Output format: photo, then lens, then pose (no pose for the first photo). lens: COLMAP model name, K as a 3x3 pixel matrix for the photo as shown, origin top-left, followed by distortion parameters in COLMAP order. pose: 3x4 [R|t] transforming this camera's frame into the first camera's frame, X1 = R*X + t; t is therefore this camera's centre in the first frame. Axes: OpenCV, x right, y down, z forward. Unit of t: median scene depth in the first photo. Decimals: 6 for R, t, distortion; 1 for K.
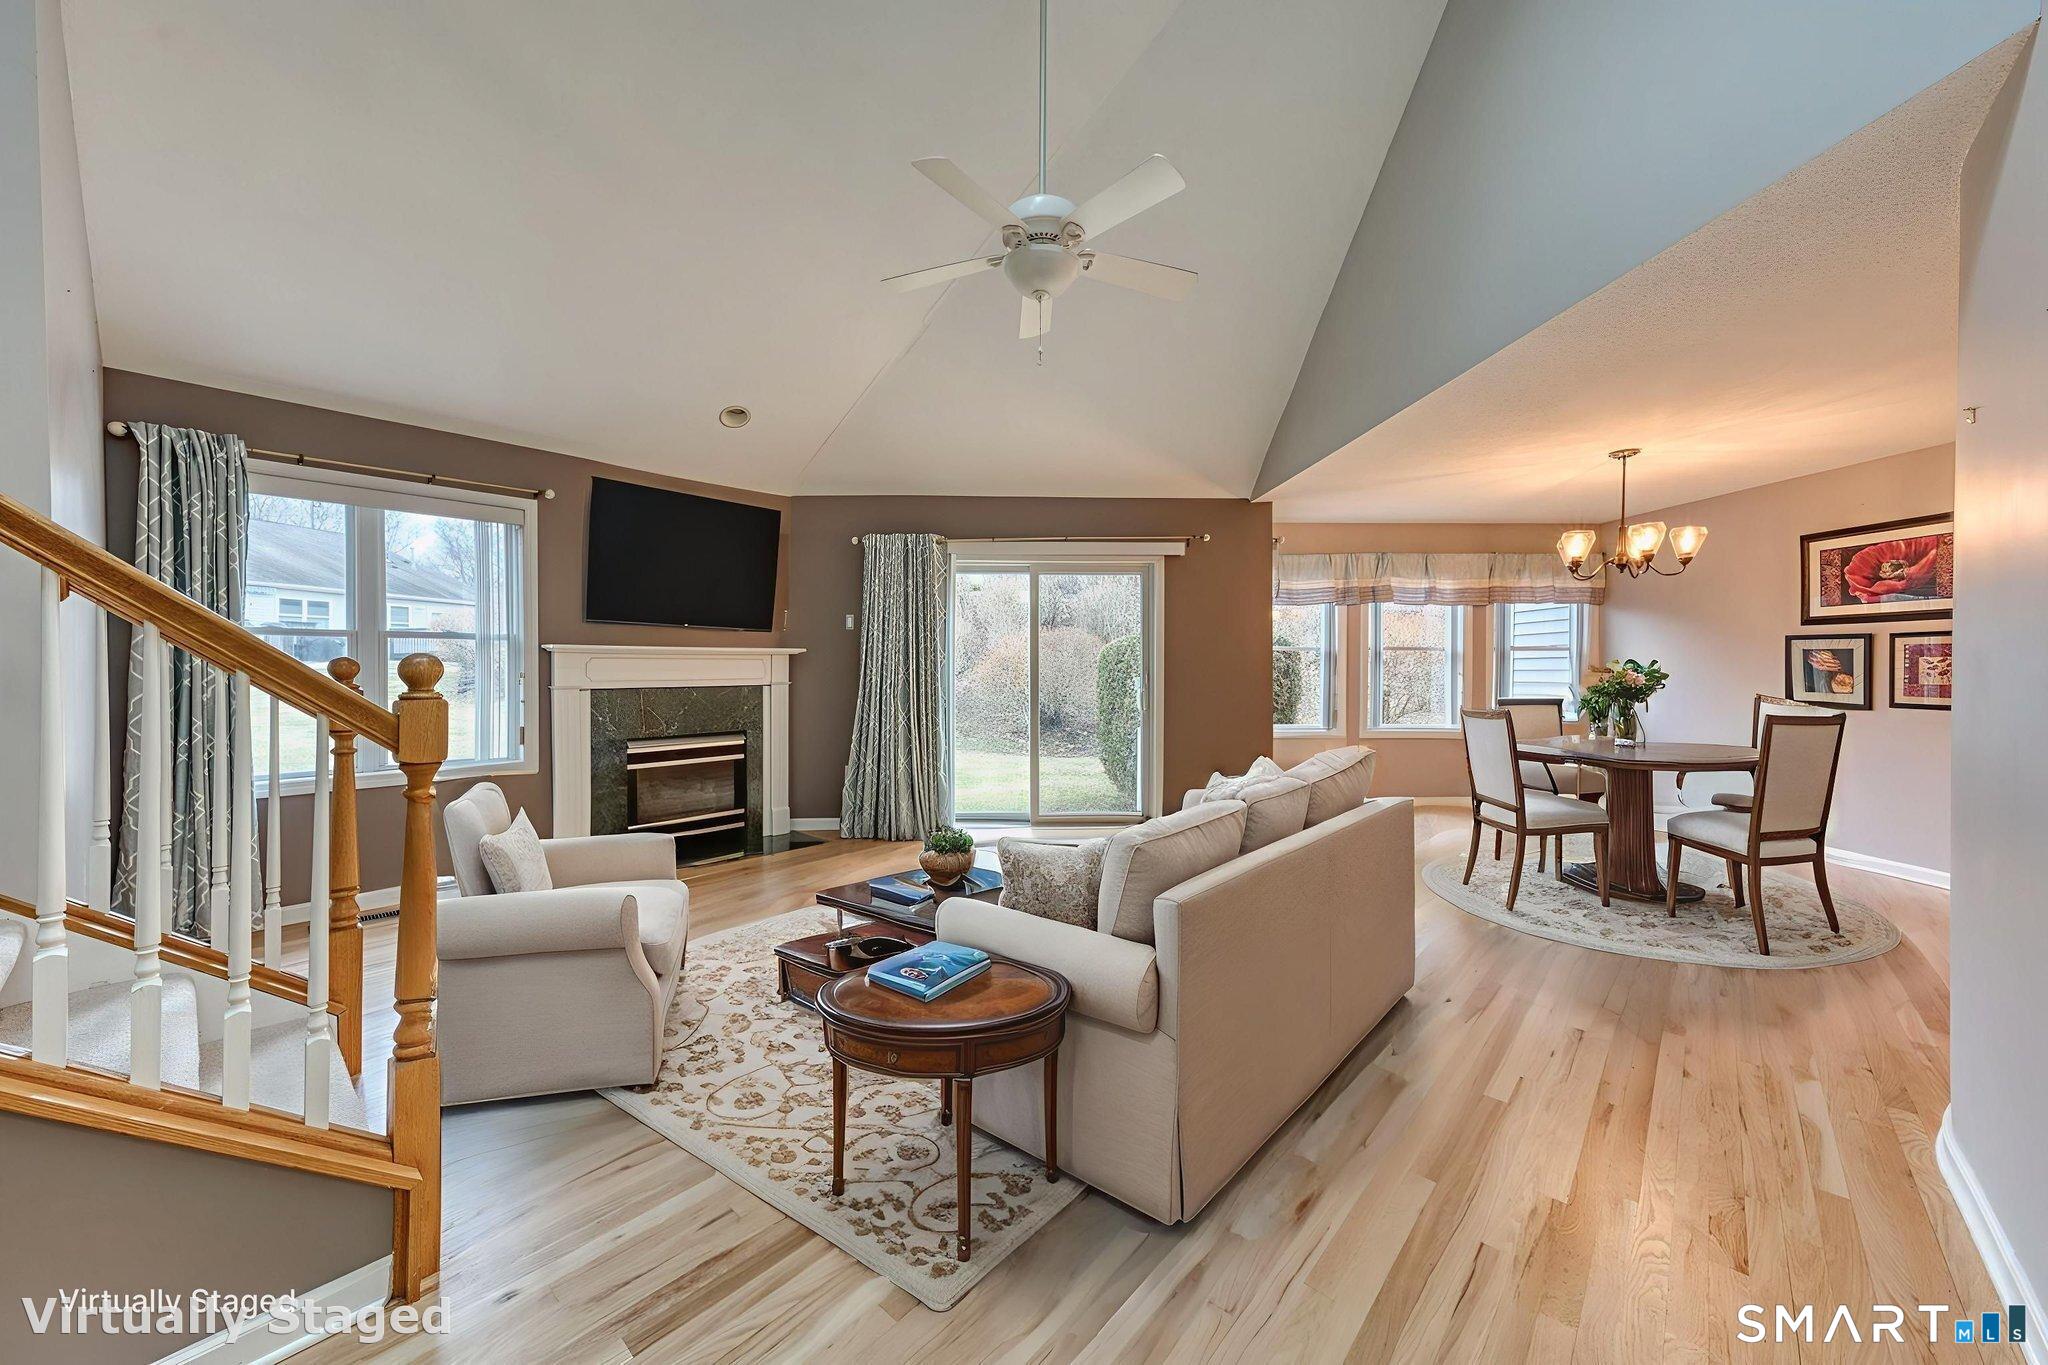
lens RADIAL K [[838.2, 0, 1015.2], [0, 838.2, 676.8], [0, 0, 1]] dist [0.015706, -0.000382]
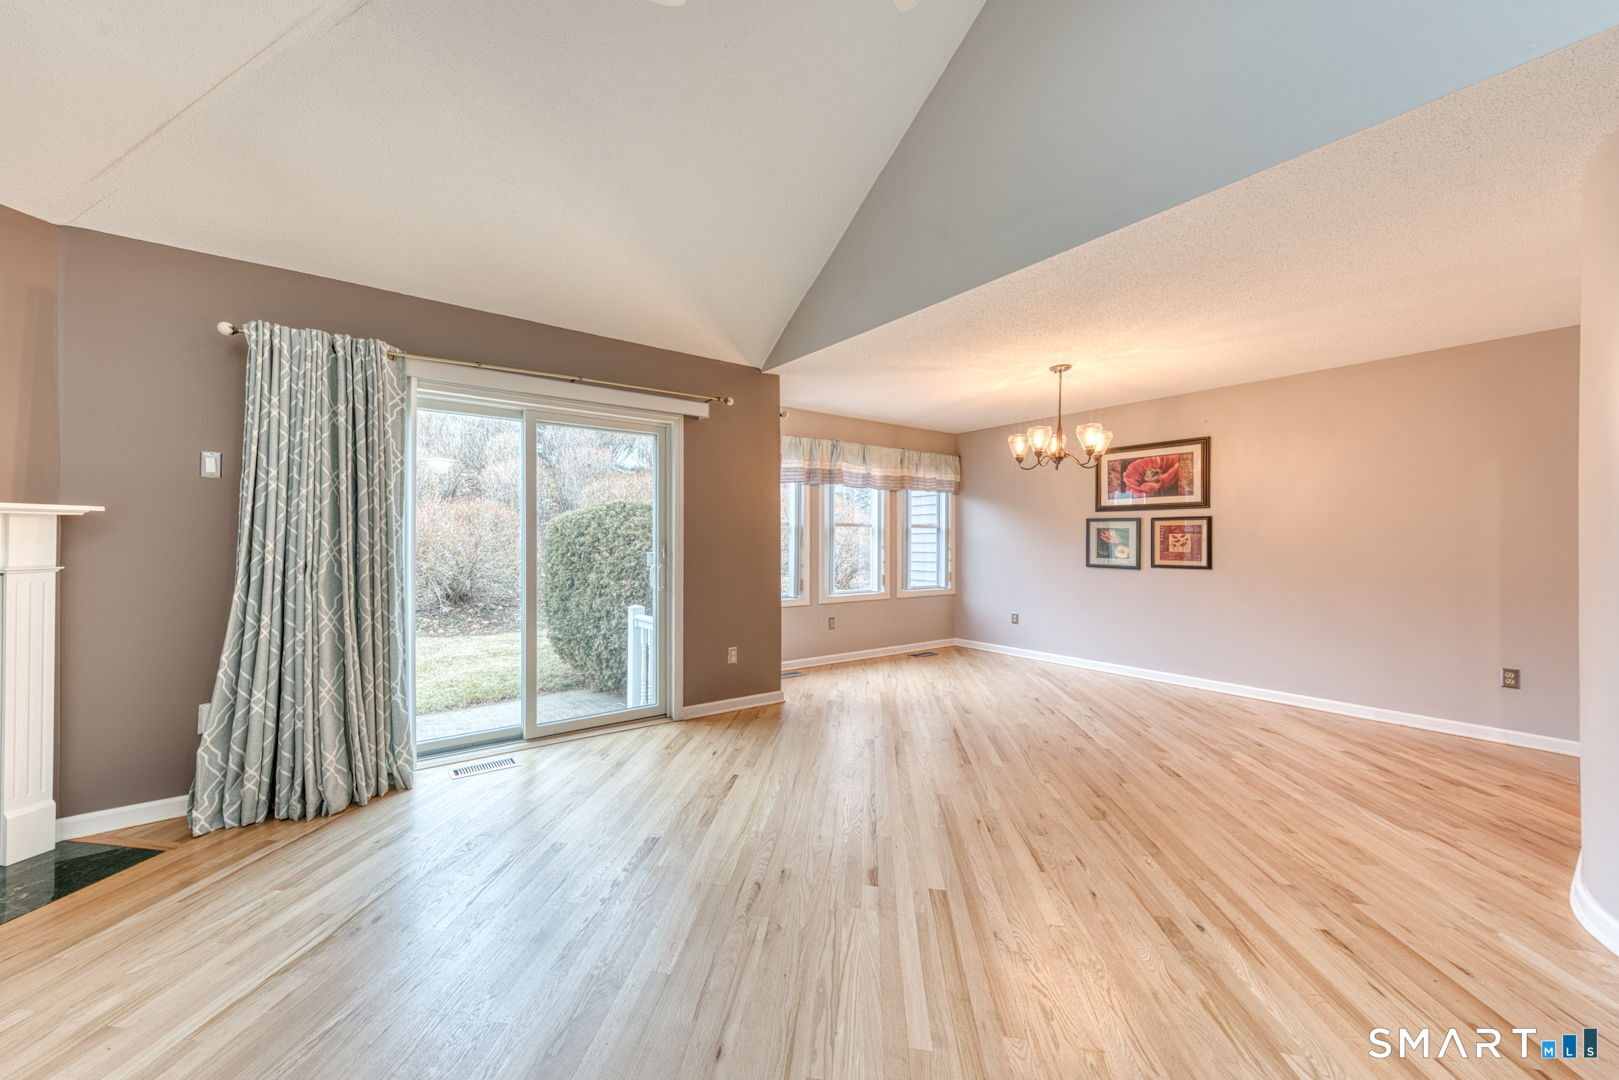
lens RADIAL K [[623.2, 0, 782.5], [0, 623.2, 542.3], [0, 0, 1]] dist [0.019192, 0.000229]
pose [[0.829117, -0.000845, 0.559074, -0.114901], [0.006547, 0.999945, -0.008198, -0.003124], [-0.559037, 0.010458, 0.829077, 0.406995]]
